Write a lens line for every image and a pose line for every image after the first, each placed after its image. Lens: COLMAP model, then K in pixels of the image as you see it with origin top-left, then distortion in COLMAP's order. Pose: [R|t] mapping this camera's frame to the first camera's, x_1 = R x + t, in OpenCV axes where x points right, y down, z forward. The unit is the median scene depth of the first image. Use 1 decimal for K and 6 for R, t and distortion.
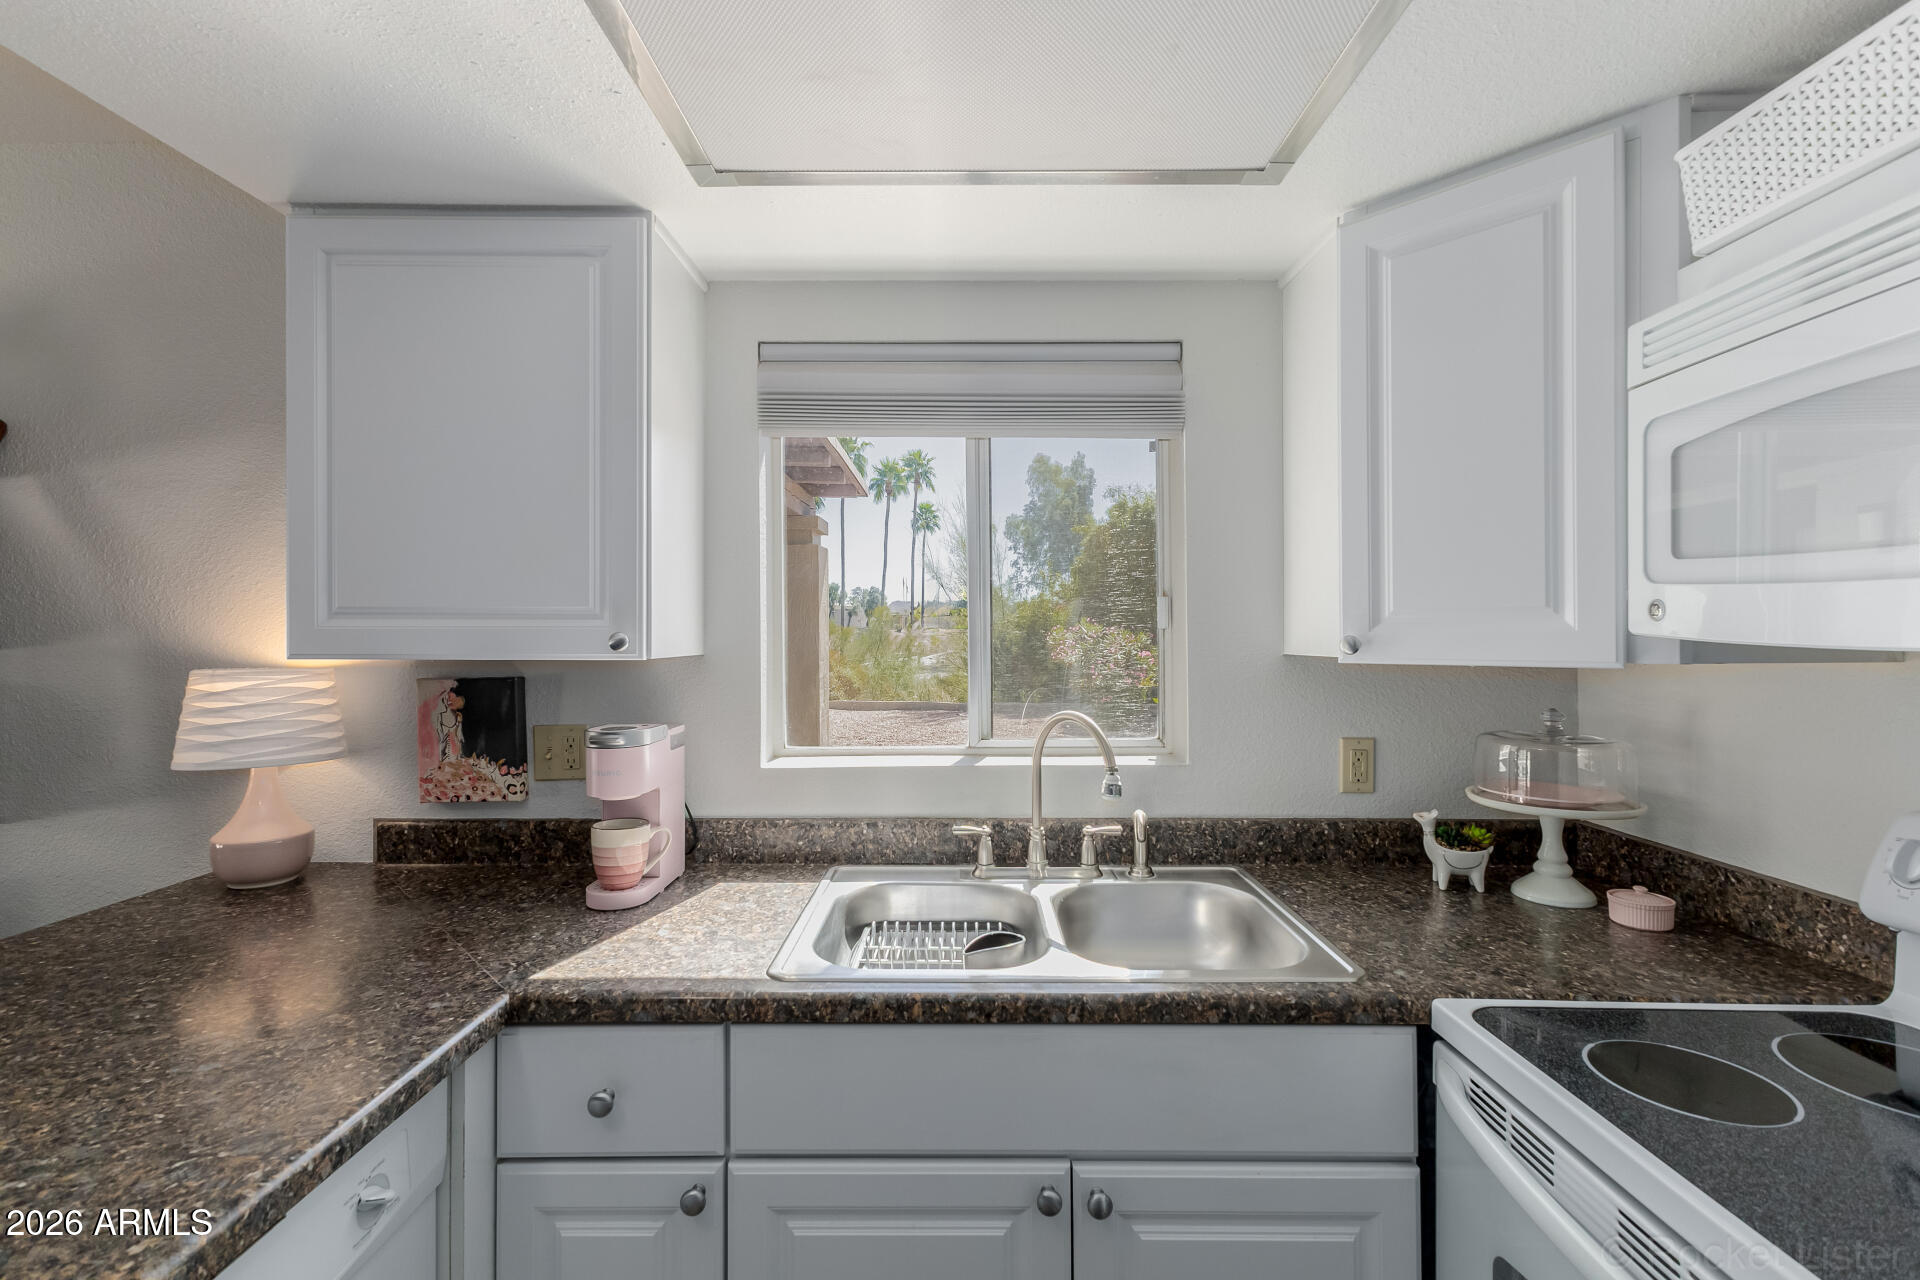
lens RADIAL K [[825.0, 0, 963.7], [0, 825.0, 637.0], [0, 0, 1]] dist [0.012670, -0.000381]
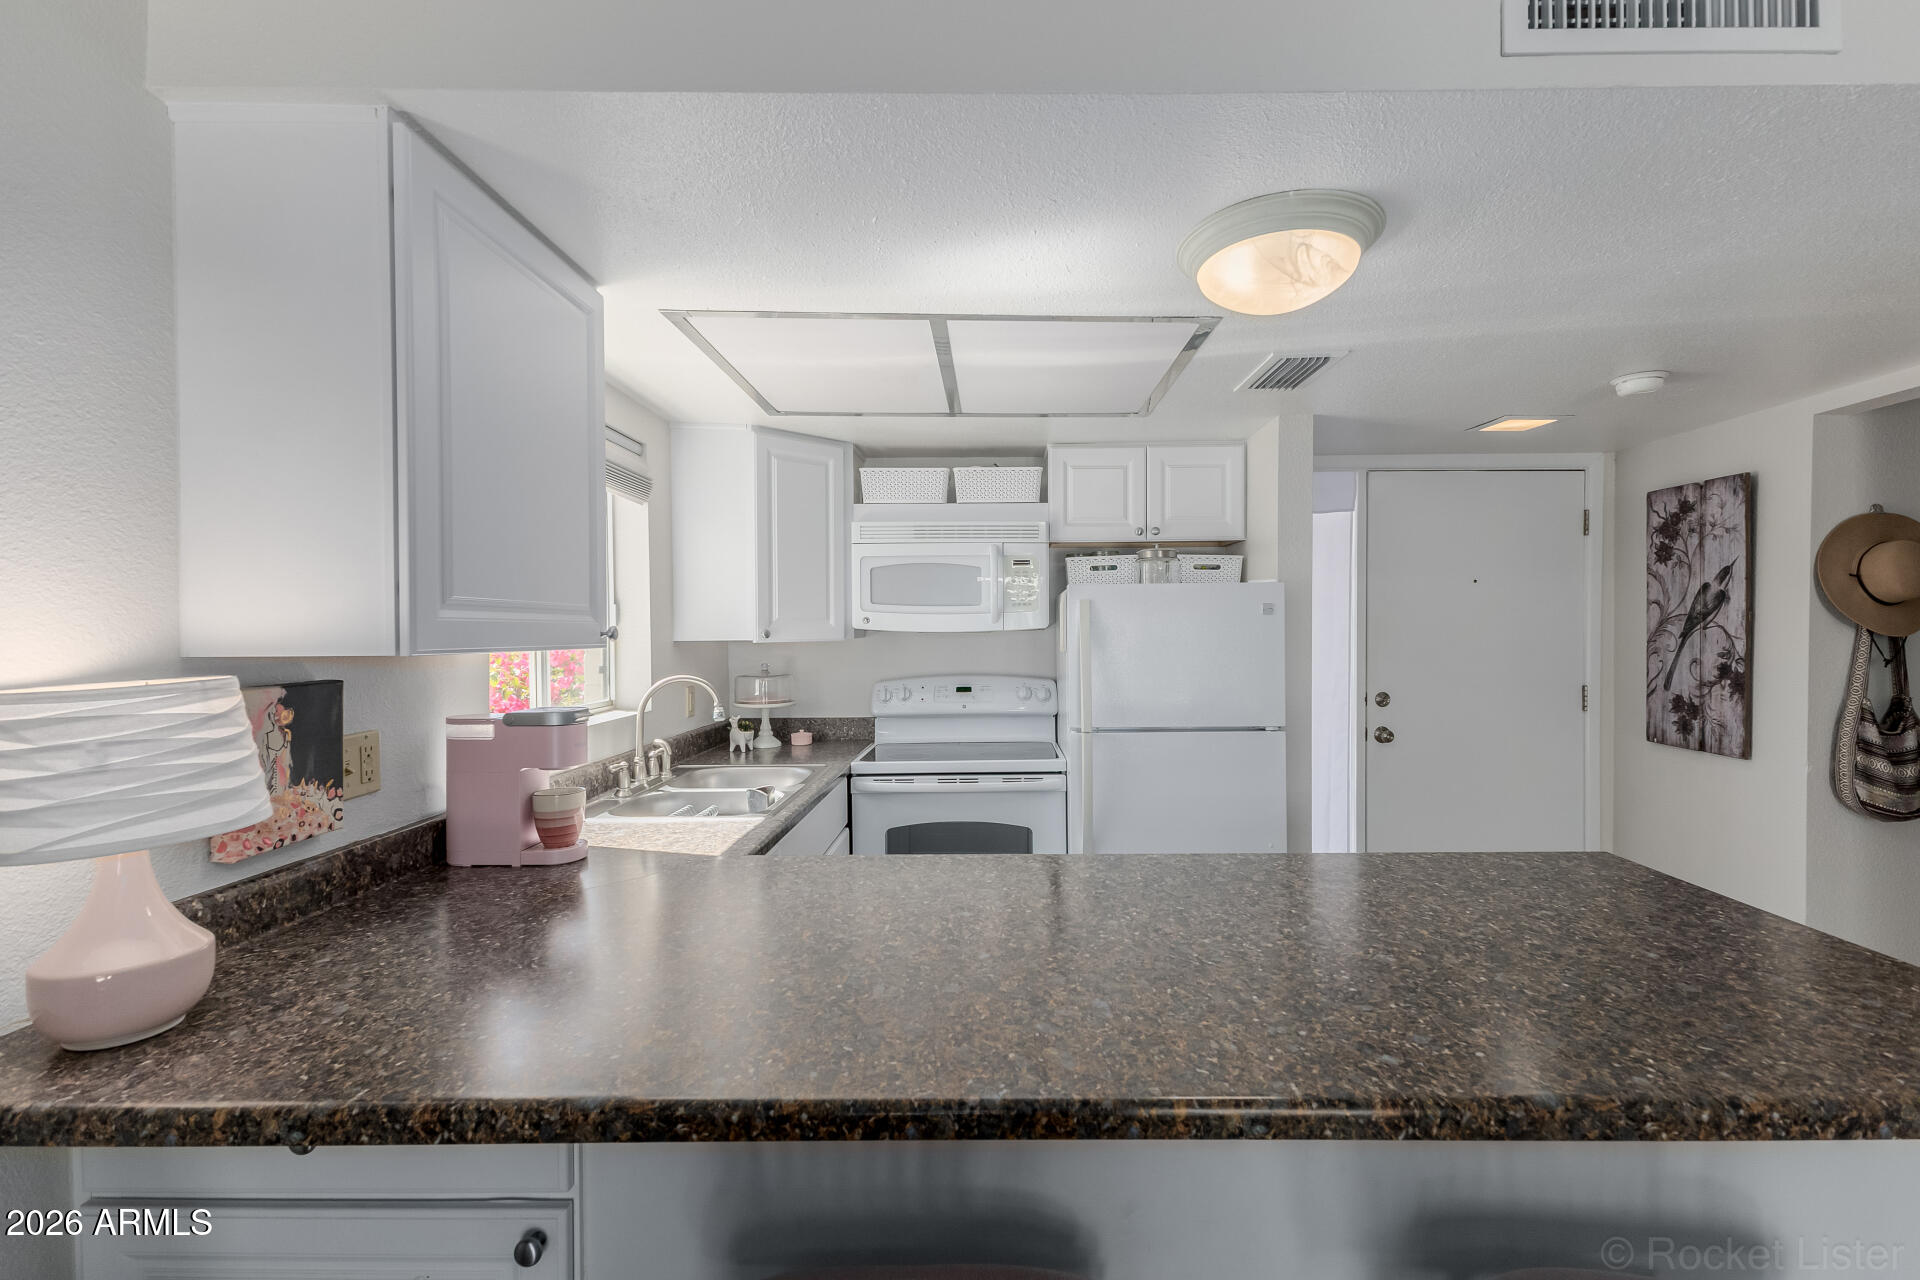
lens RADIAL K [[825.0, 0, 963.7], [0, 825.0, 637.0], [0, 0, 1]] dist [0.012670, -0.000381]
pose [[0.037805, -0.008561, 0.999248, -1.382045], [0.007878, 0.999935, 0.008269, 0.003941], [-0.999254, 0.007560, 0.037870, 0.348947]]
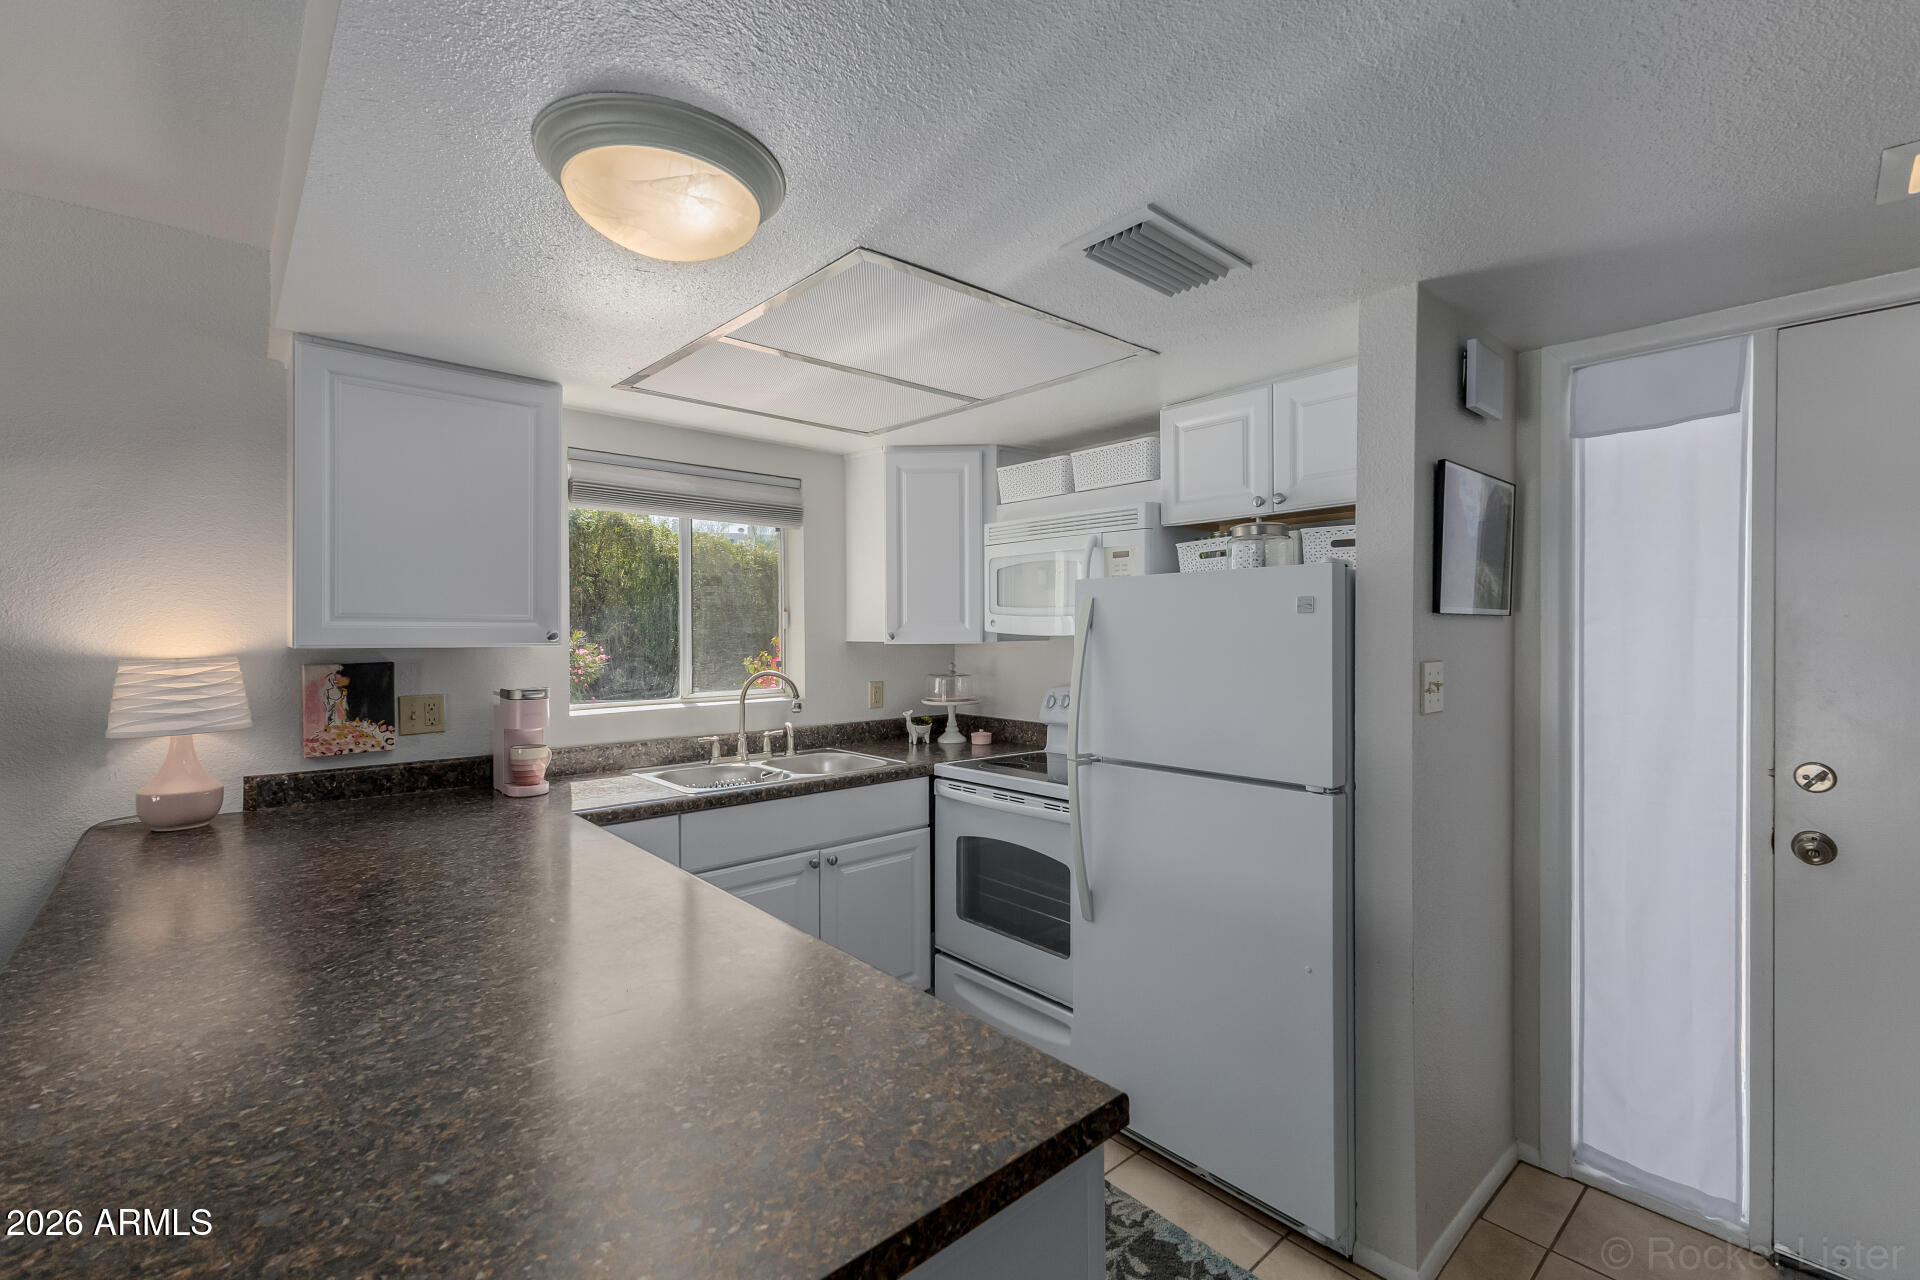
lens RADIAL K [[801.4, 0, 958.0], [0, 801.4, 633.1], [0, 0, 1]] dist [0.000266, -0.000277]
pose [[0.747193, -0.001341, 0.664606, -0.744492], [0.002353, 0.999997, -0.000628, 0.002679], [-0.664603, 0.002033, 0.747194, -0.673901]]
